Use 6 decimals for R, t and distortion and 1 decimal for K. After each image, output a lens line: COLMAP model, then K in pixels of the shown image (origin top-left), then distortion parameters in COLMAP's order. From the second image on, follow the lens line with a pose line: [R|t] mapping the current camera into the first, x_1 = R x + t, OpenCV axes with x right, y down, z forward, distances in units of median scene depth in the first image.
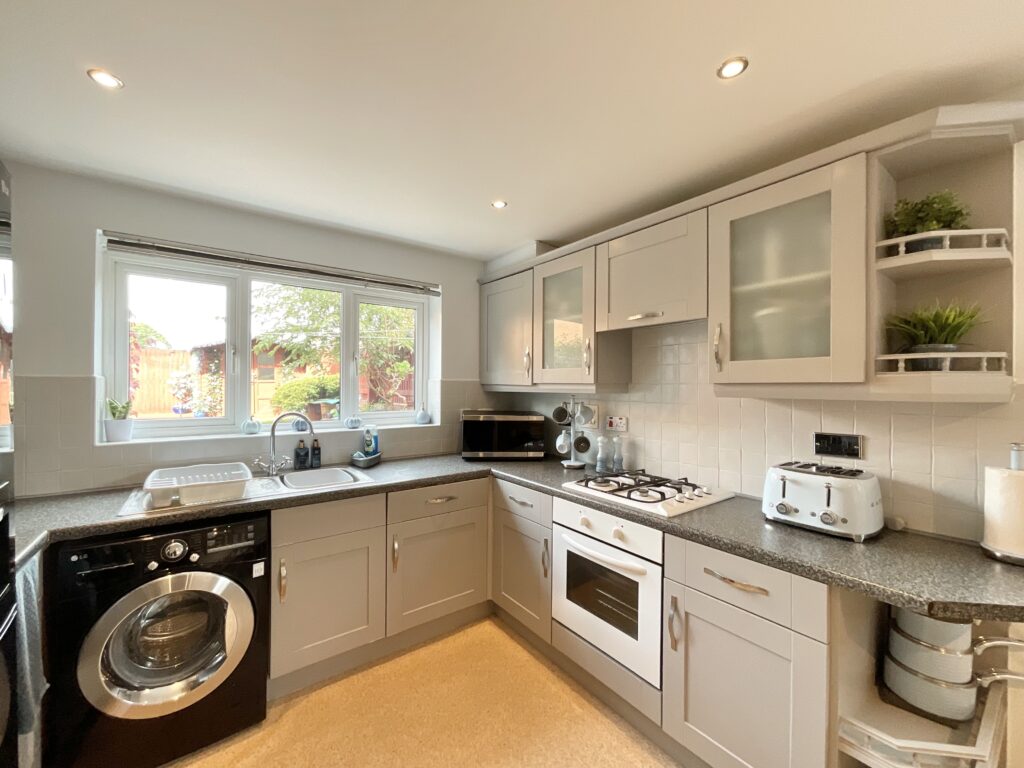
lens RADIAL K [[417.4, 0, 512.5], [0, 417.4, 386.0], [0, 0, 1]] dist [0.000609, -0.001150]
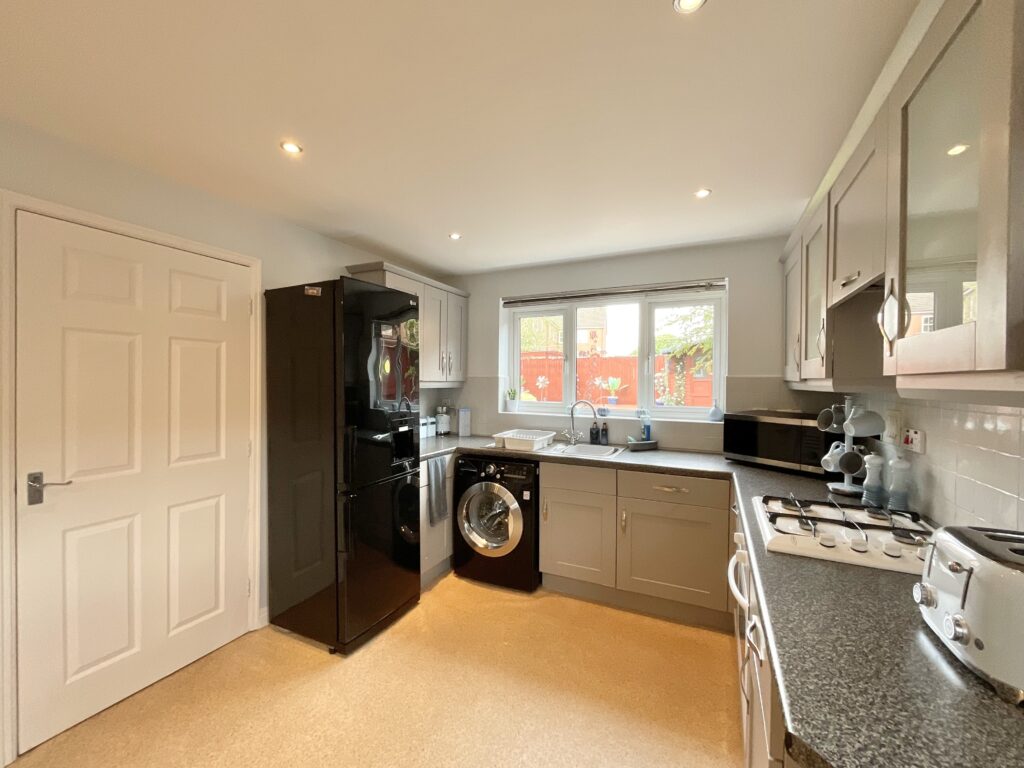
lens RADIAL K [[417.4, 0, 514.9], [0, 417.4, 384.1], [0, 0, 1]] dist [0.000609, -0.001150]
pose [[0.458819, 0.005342, -0.888514, 0.688026], [-0.008874, 0.999960, 0.001430, 0.008955], [0.888486, 0.007228, 0.458847, 0.190655]]
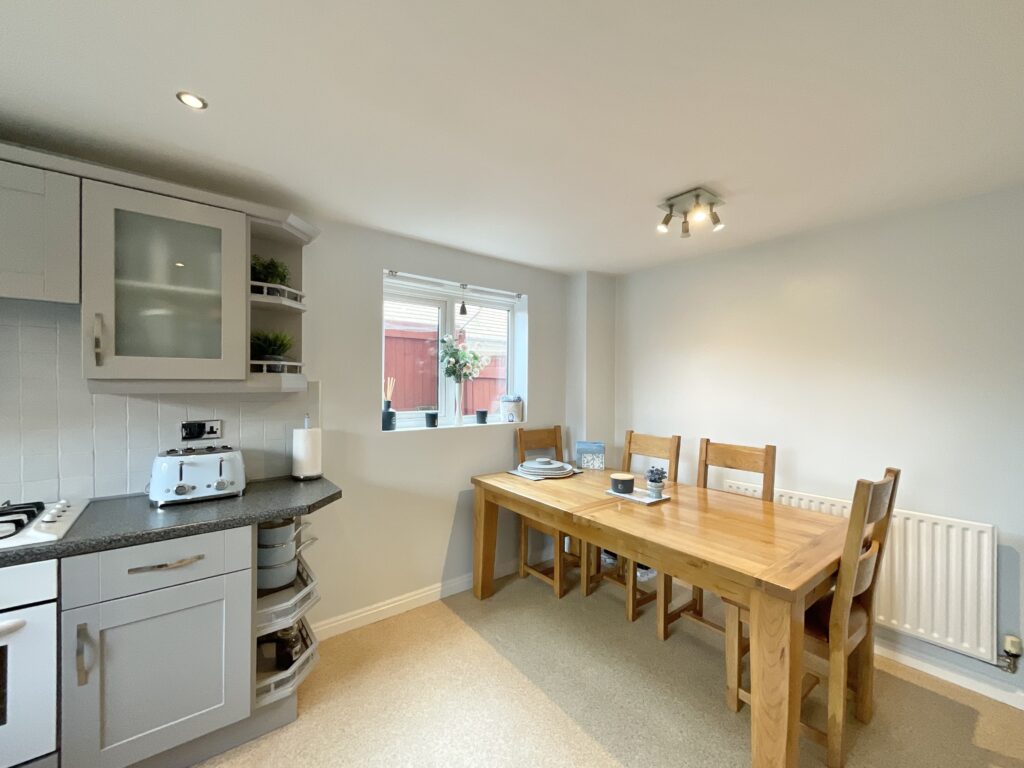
lens RADIAL K [[417.4, 0, 507.1], [0, 417.4, 384.3], [0, 0, 1]] dist [0.000609, -0.001150]
pose [[-0.018236, -0.006277, 0.999814, -0.517741], [-0.004791, 0.999969, 0.006190, -0.005260], [-0.999822, -0.004677, -0.018266, 0.139258]]
